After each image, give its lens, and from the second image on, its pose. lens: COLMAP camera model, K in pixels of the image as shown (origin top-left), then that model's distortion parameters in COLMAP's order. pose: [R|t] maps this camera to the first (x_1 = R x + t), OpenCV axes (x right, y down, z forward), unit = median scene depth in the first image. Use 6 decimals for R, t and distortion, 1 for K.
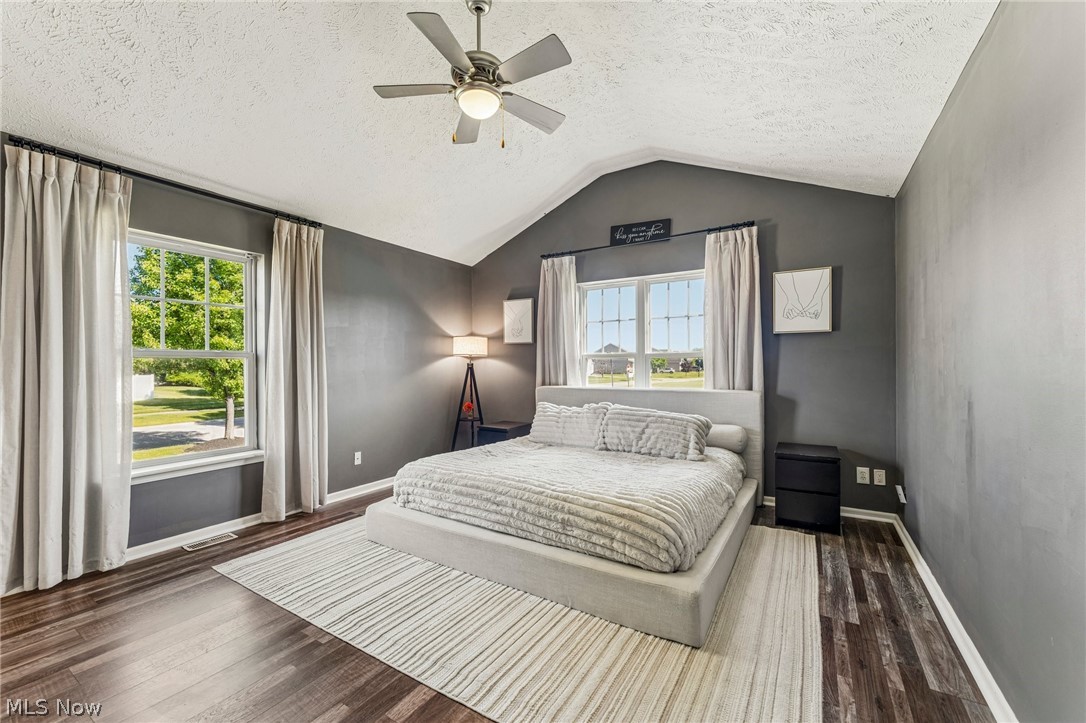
lens RADIAL K [[448.1, 0, 563.3], [0, 448.1, 367.1], [0, 0, 1]] dist [-0.012201, 0.000726]
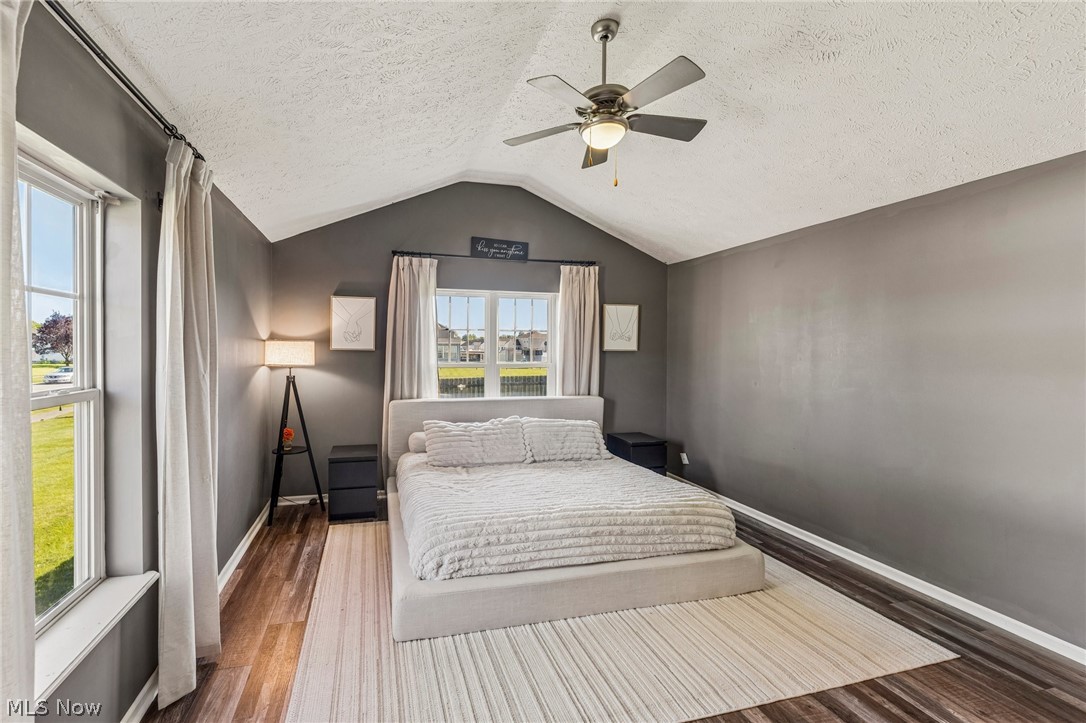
lens RADIAL K [[448.1, 0, 500.3], [0, 448.1, 356.1], [0, 0, 1]] dist [-0.012201, 0.000726]
pose [[0.698416, -0.000549, 0.715692, -0.665168], [-0.009401, 0.999906, 0.009941, -0.068995], [-0.715630, -0.013671, 0.698345, 0.301419]]
